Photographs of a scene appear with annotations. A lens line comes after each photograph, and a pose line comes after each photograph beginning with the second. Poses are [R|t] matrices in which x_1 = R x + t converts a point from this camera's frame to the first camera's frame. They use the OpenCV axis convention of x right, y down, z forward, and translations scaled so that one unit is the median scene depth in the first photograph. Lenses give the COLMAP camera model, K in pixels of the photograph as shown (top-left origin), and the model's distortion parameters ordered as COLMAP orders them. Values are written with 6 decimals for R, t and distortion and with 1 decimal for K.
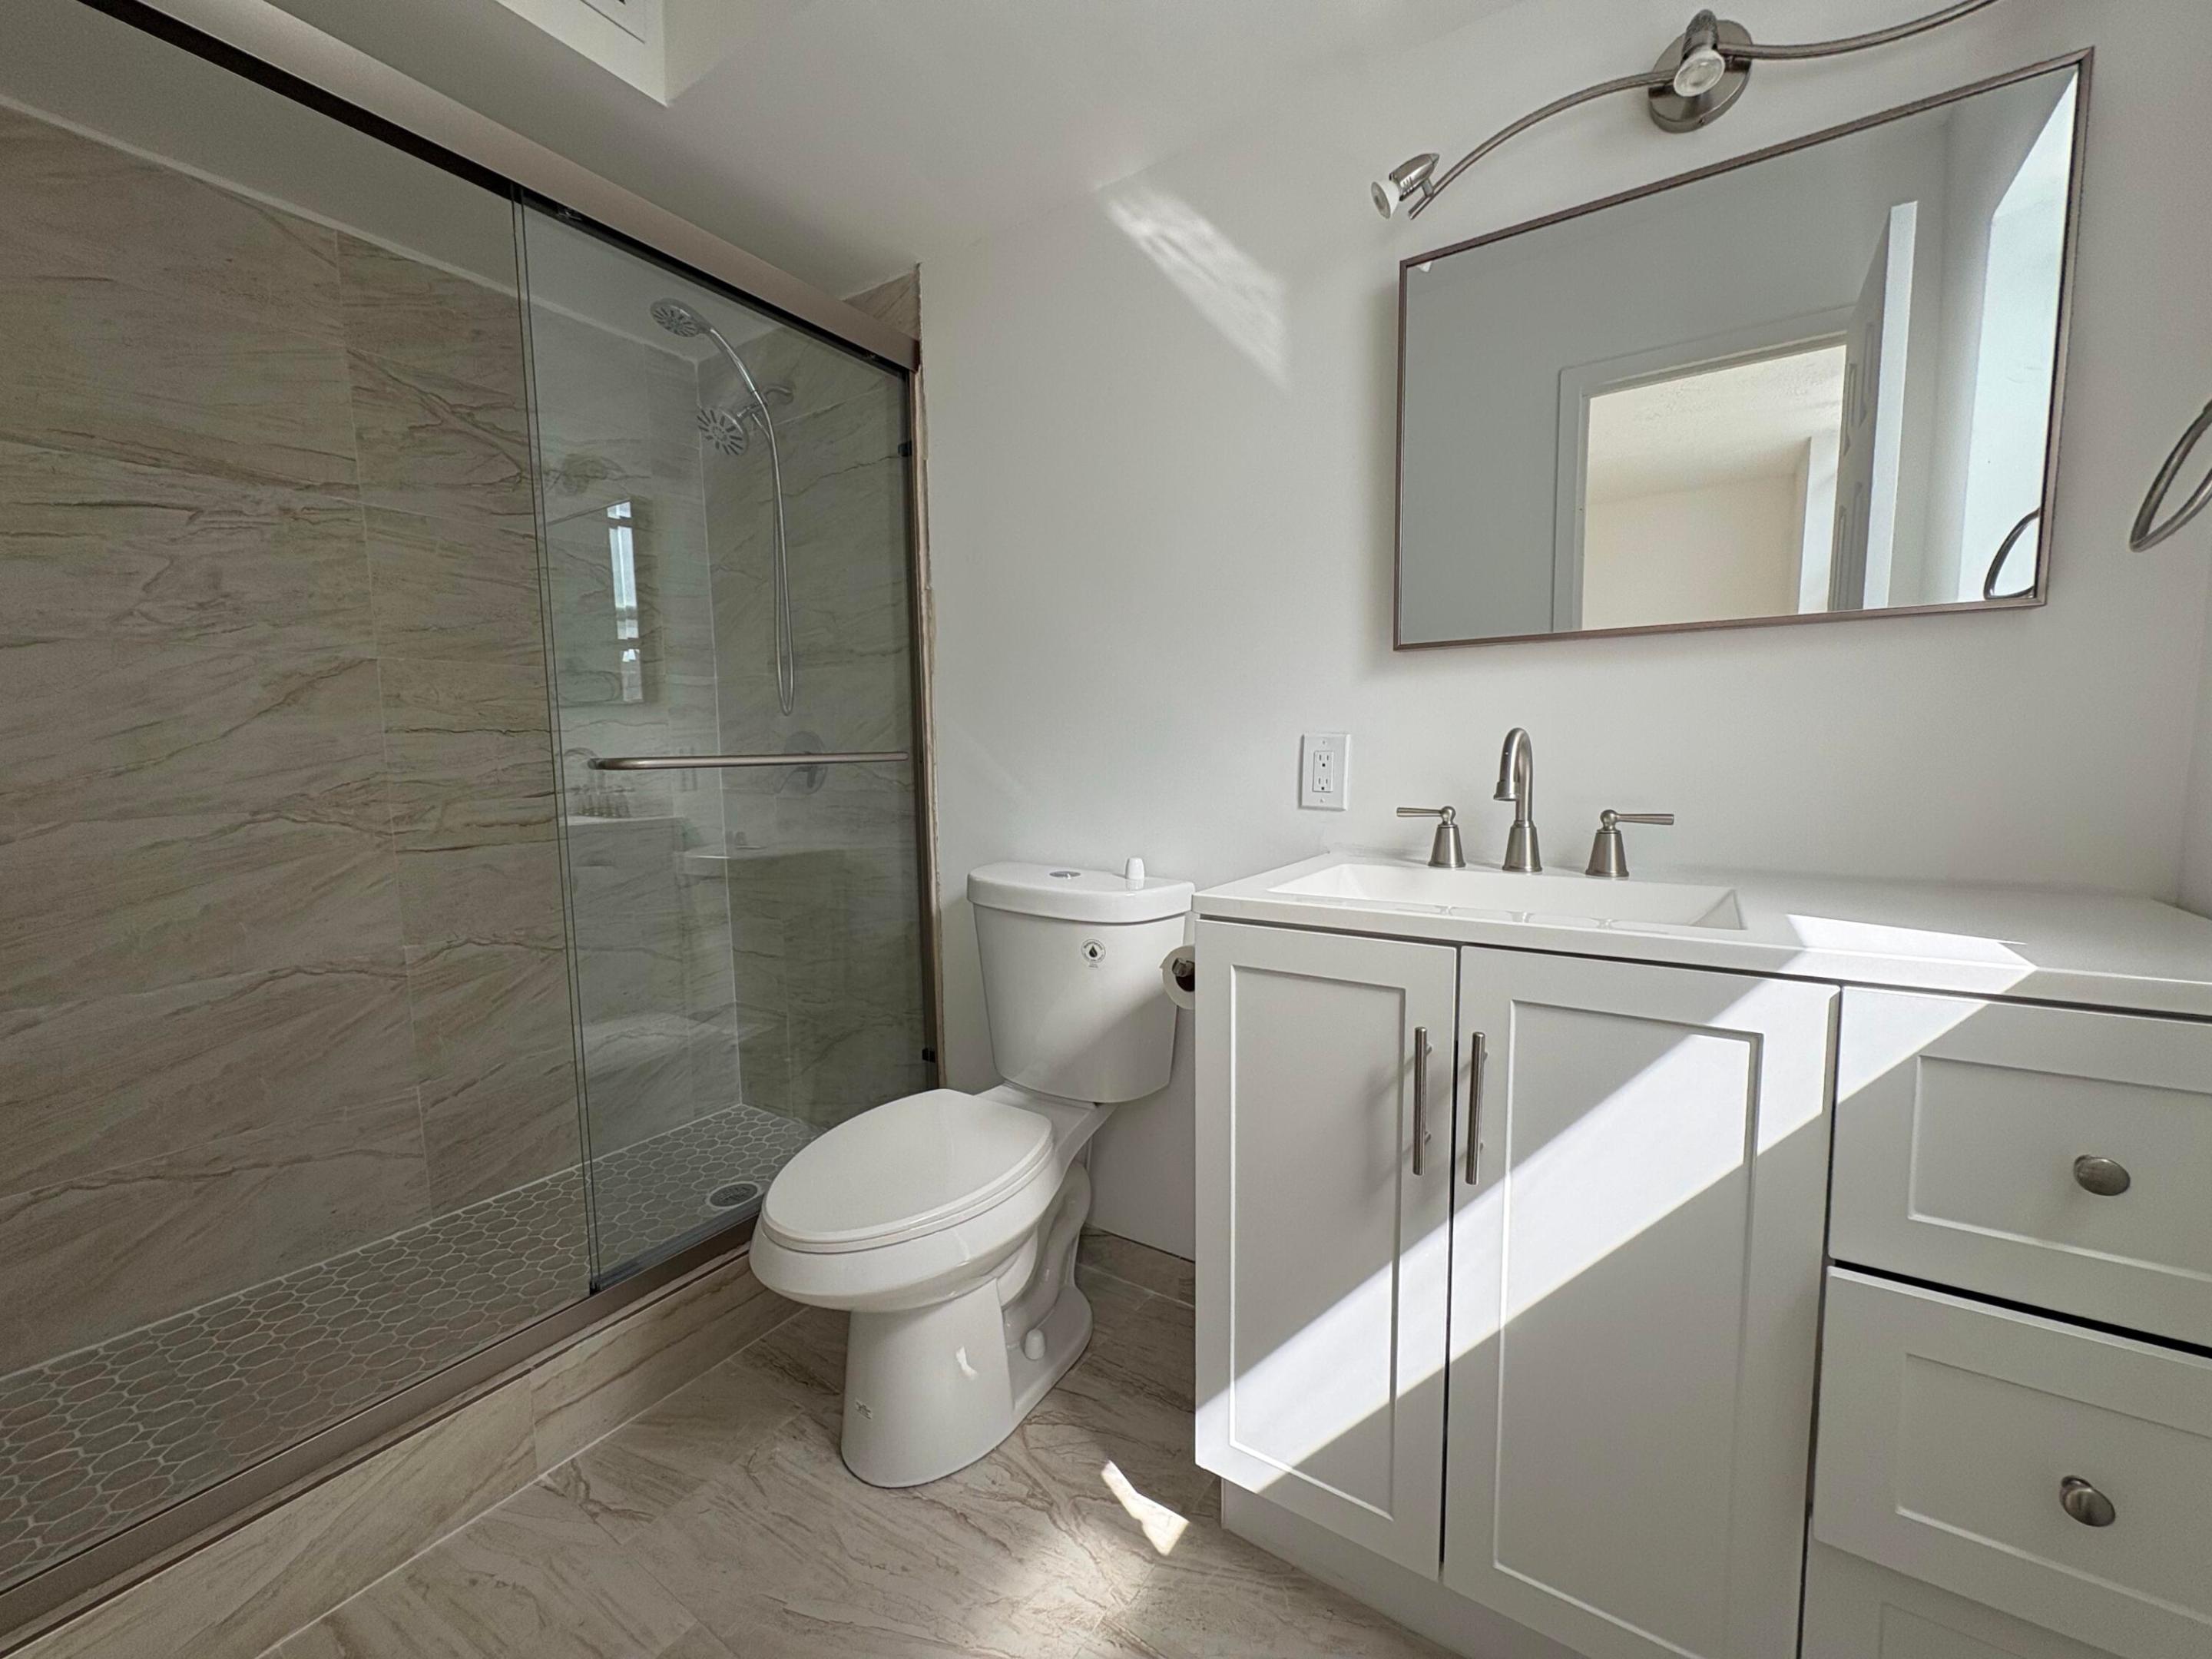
lens RADIAL K [[875.9, 0, 1104.5], [0, 875.9, 829.9], [0, 0, 1]] dist [0.000364, -0.000099]
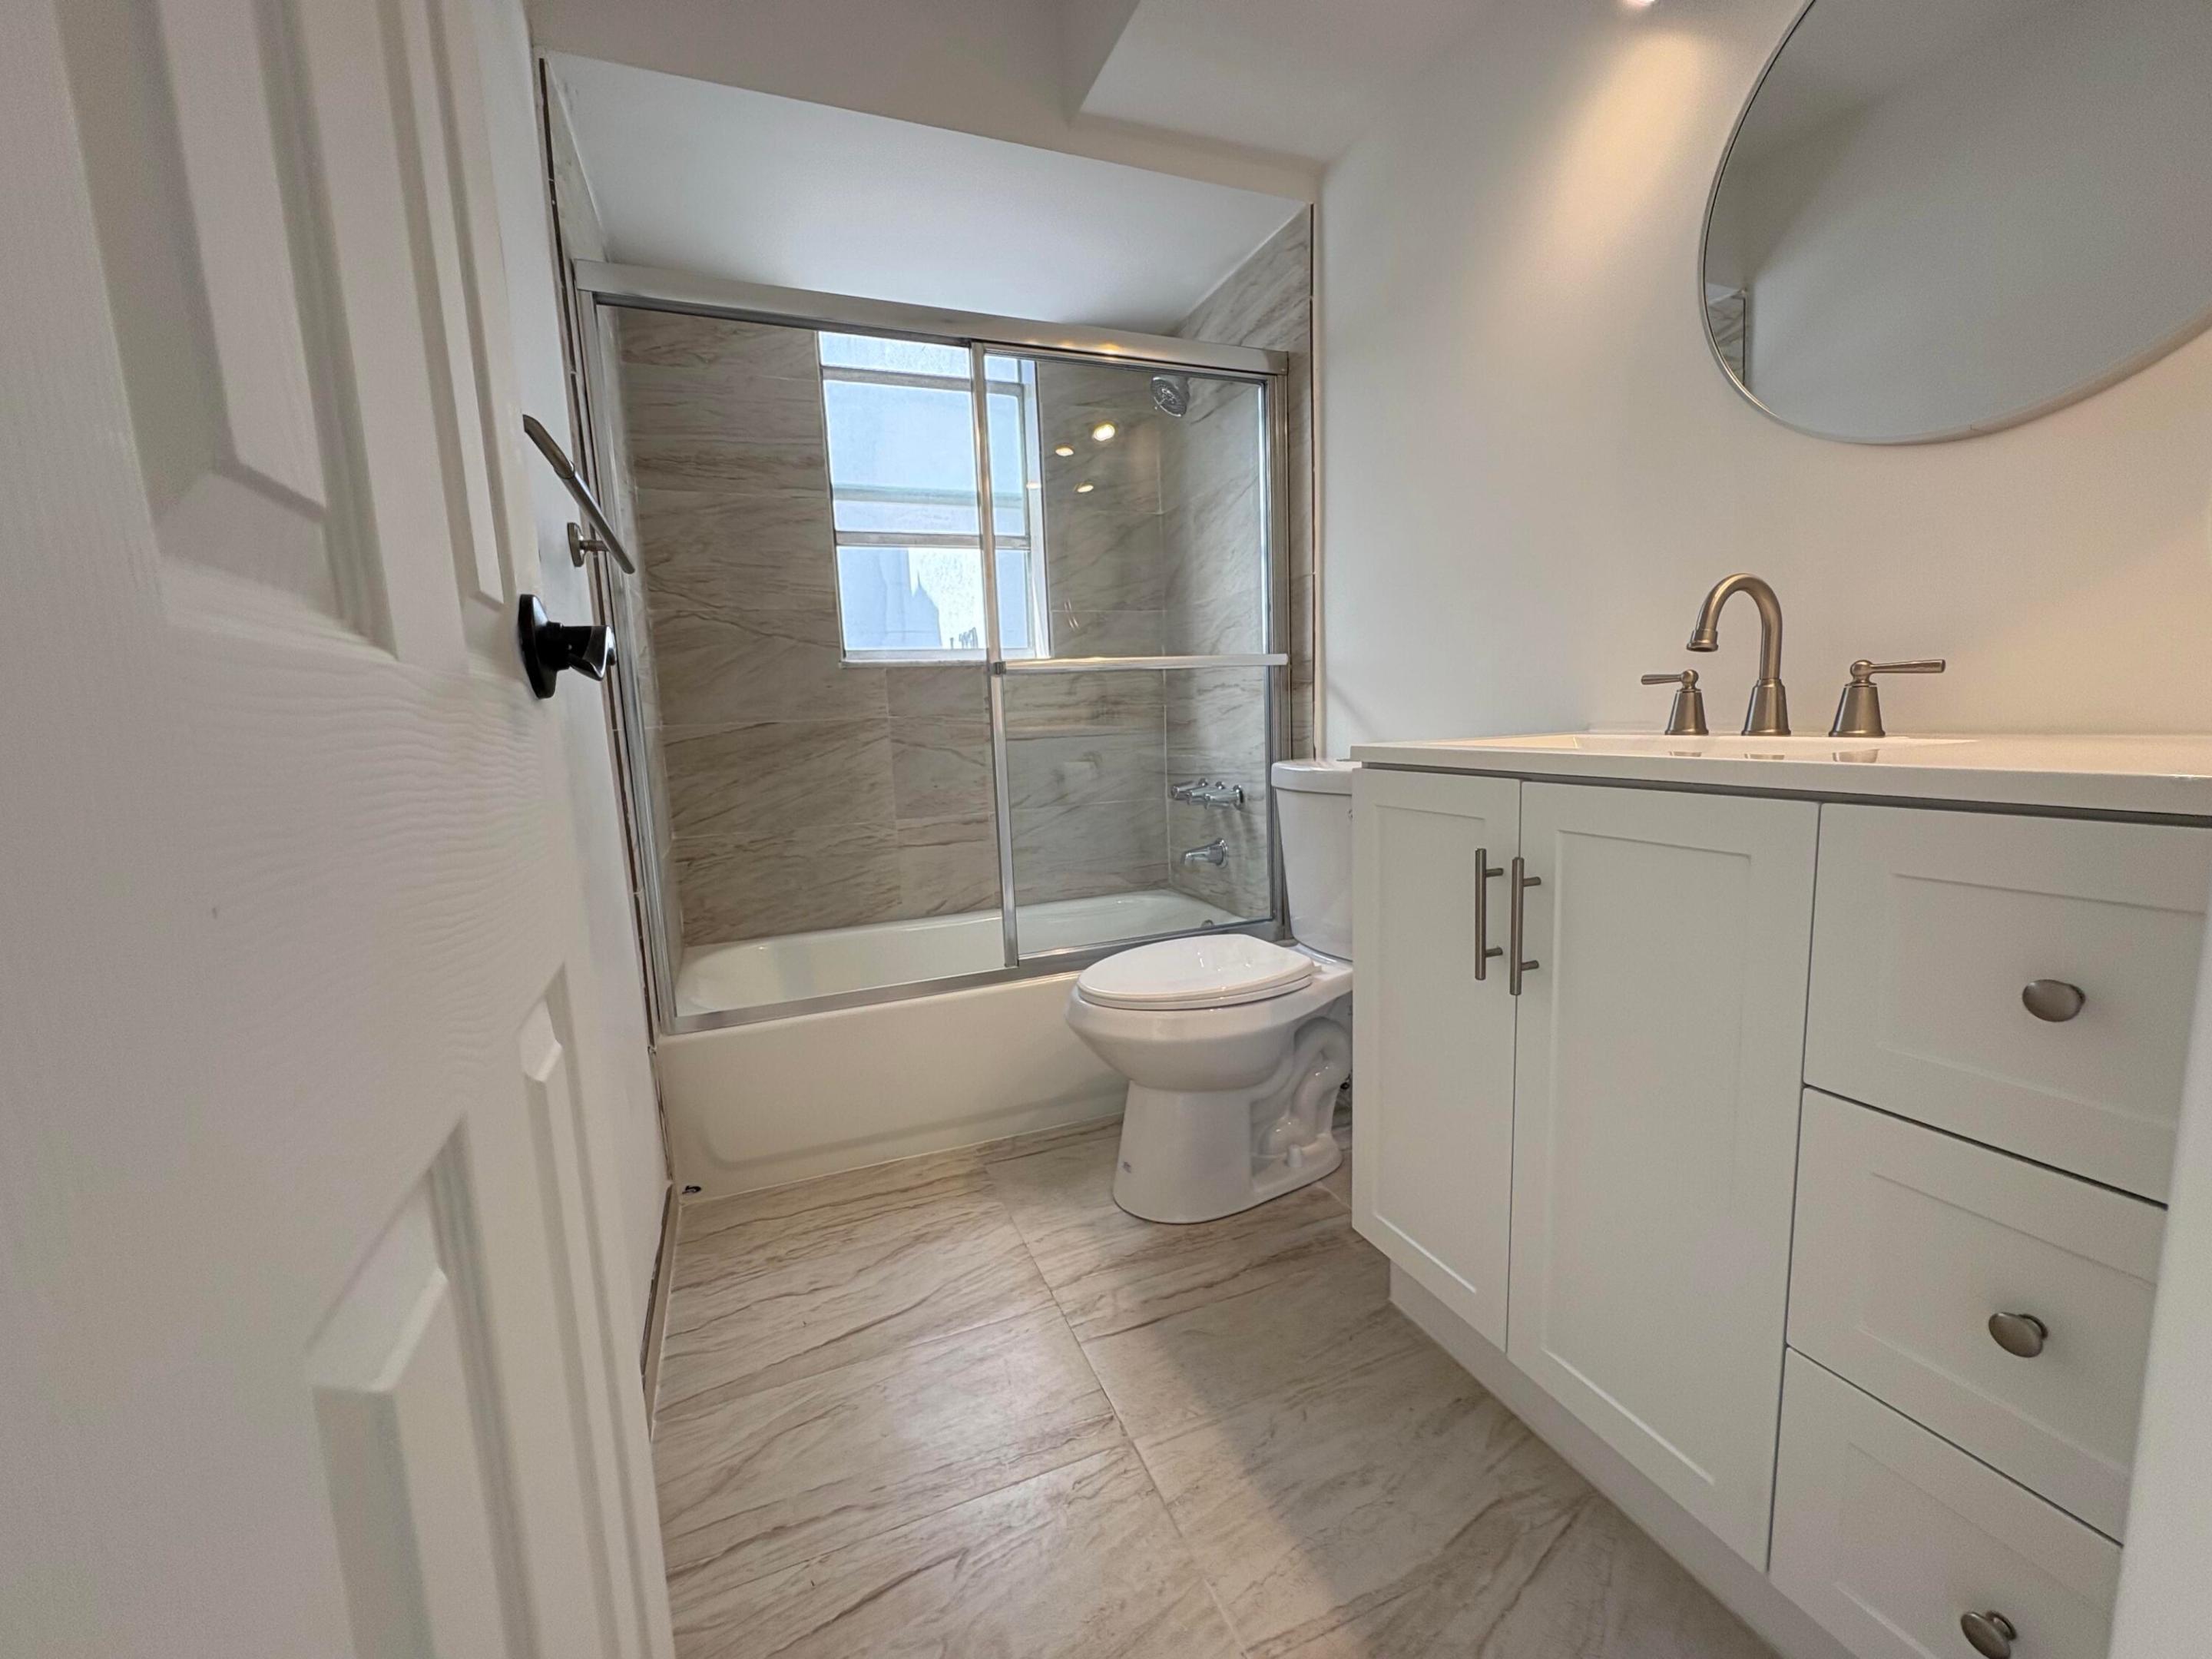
lens RADIAL K [[875.9, 0, 1103.7], [0, 875.9, 831.2], [0, 0, 1]] dist [0.000364, -0.000099]
pose [[0.817396, 0.052818, -0.573650, 0.336387], [-0.017921, 0.997637, 0.066321, 0.073543], [0.575798, -0.043930, 0.816411, -0.103992]]
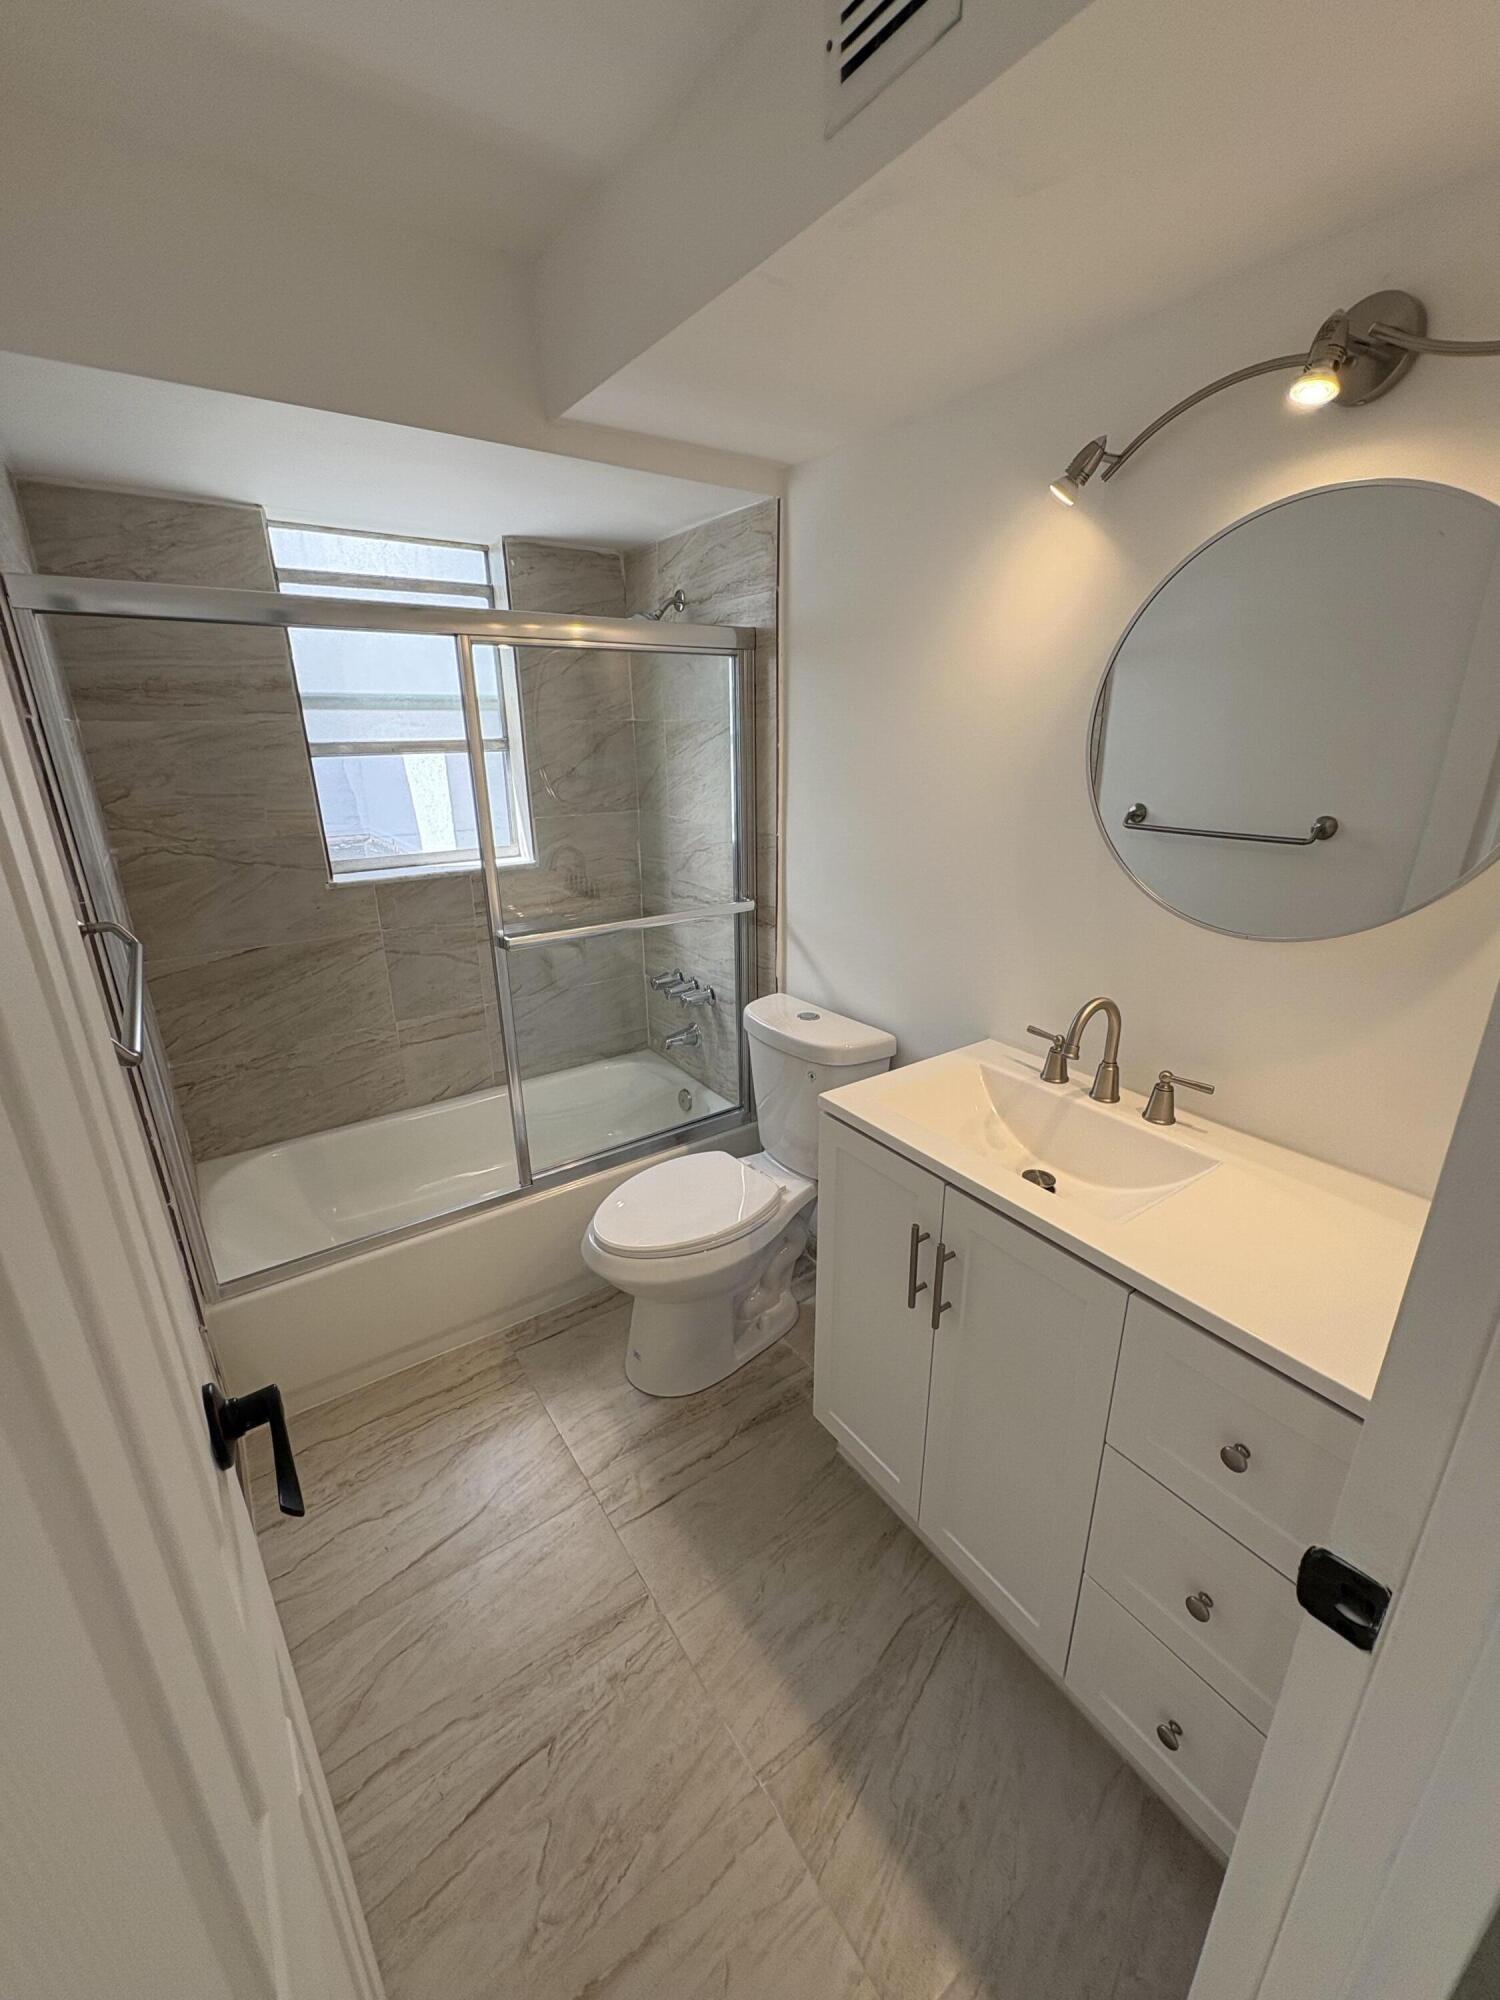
lens RADIAL K [[792.0, 0, 746.6], [0, 792.0, 996.5], [0, 0, 1]] dist [0.000364, -0.000099]
pose [[0.927078, 0.117351, -0.356027, 0.294954], [-0.029740, 0.969769, 0.242206, -0.272398], [0.373687, -0.213955, 0.902541, -0.150418]]
